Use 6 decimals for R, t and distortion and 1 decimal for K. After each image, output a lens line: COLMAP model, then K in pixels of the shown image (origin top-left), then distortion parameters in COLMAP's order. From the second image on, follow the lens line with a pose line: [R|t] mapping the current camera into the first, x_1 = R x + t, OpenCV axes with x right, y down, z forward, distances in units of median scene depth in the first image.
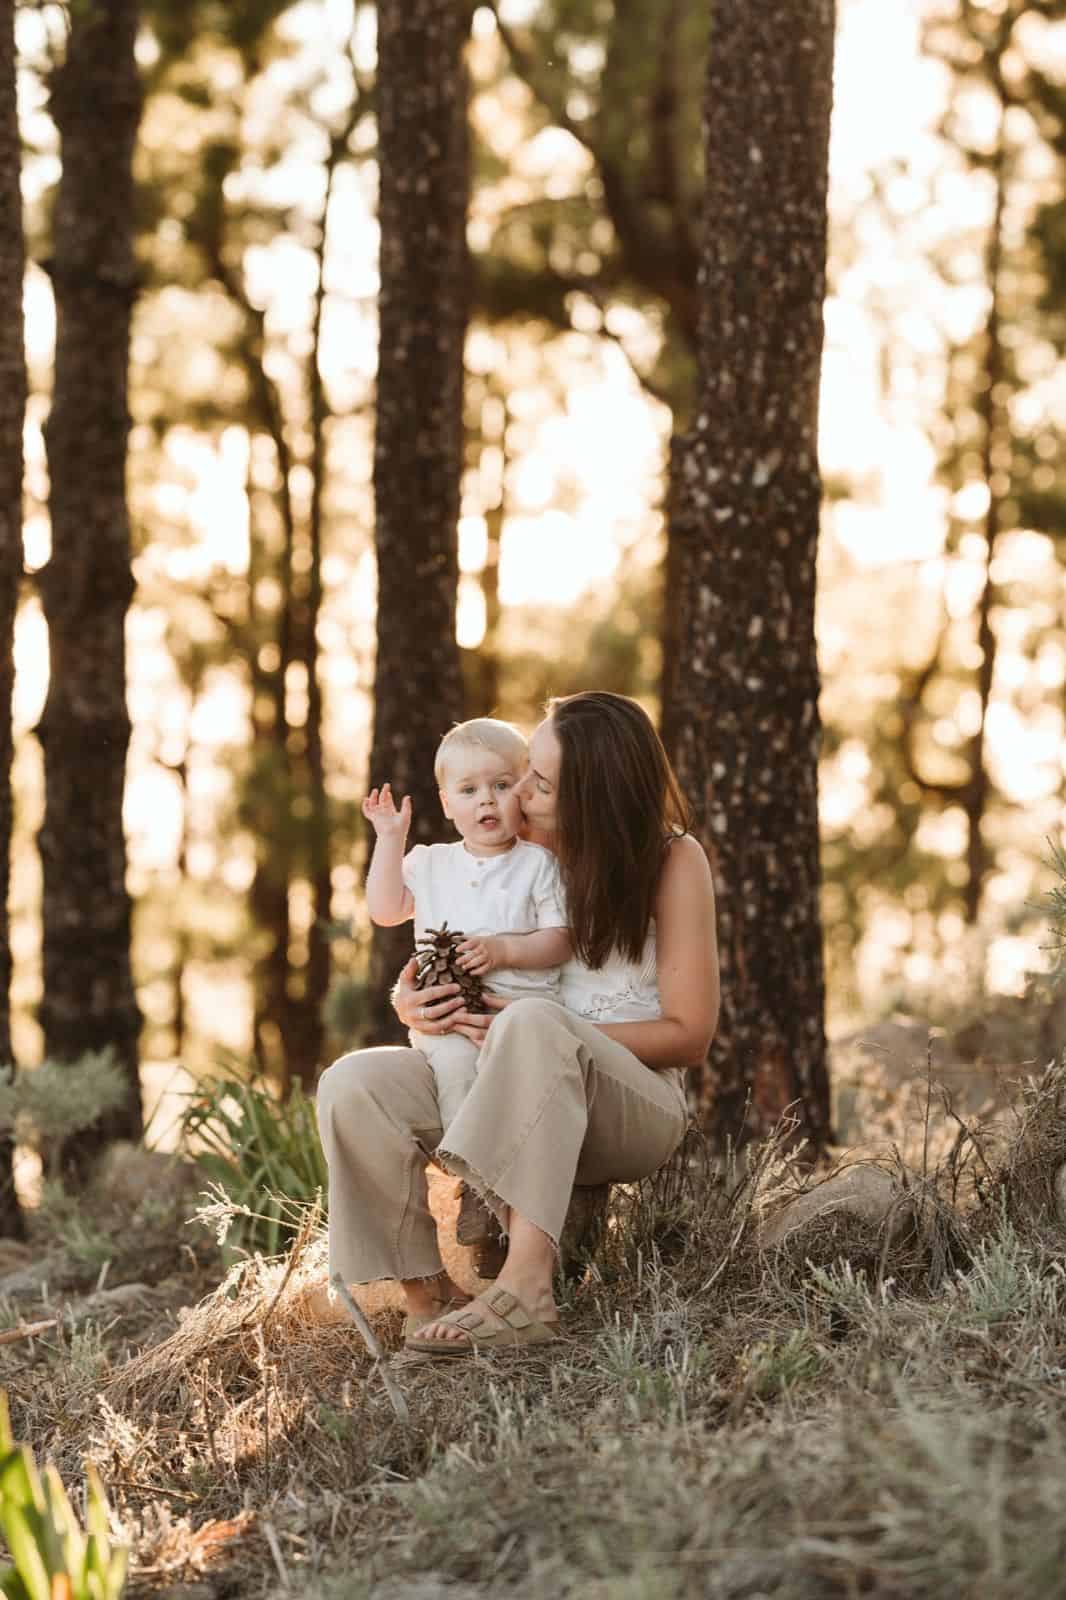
lens RADIAL K [[5885.2, 0, 533.0], [0, 5885.2, 800.0], [0, 0, 1]] dist [0.020918, -1.037910]
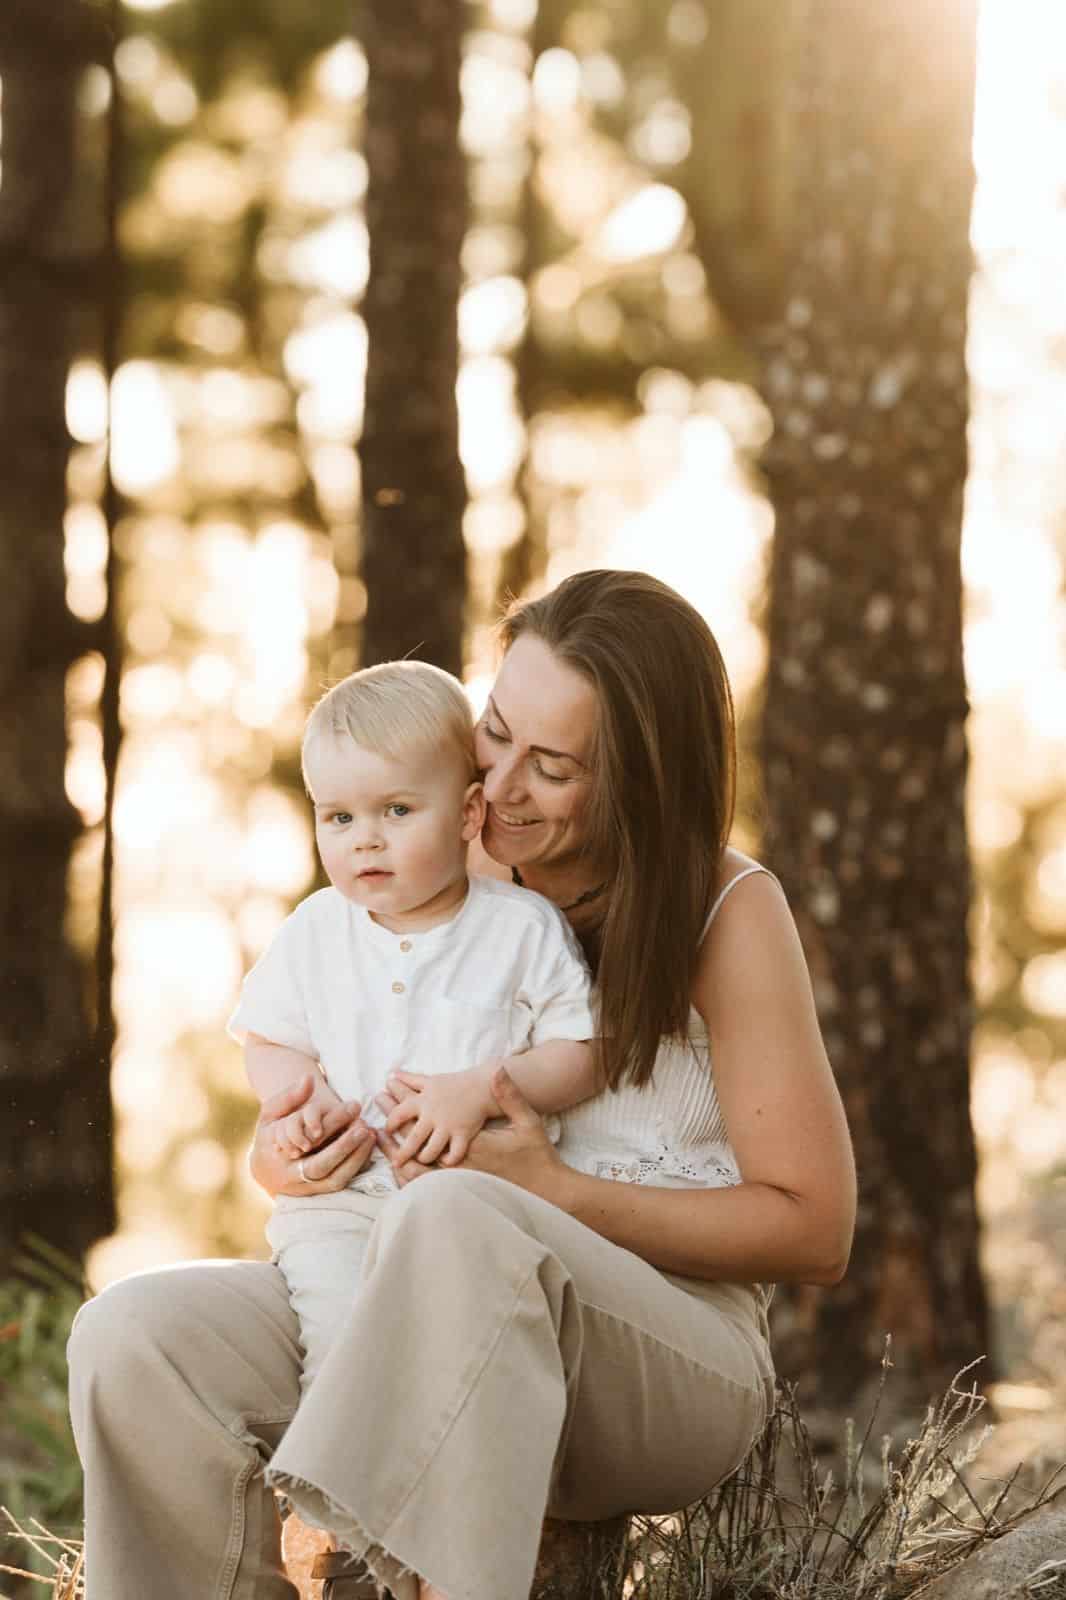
lens RADIAL K [[5727.9, 0, 533.0], [0, 5727.9, 800.0], [0, 0, 1]] dist [0.026962, -3.089448]
pose [[0.999845, -0.000846, -0.017605, 0.009792], [0.000339, 0.999586, -0.028767, 0.010837], [0.017622, 0.028756, 0.999431, 0.343980]]
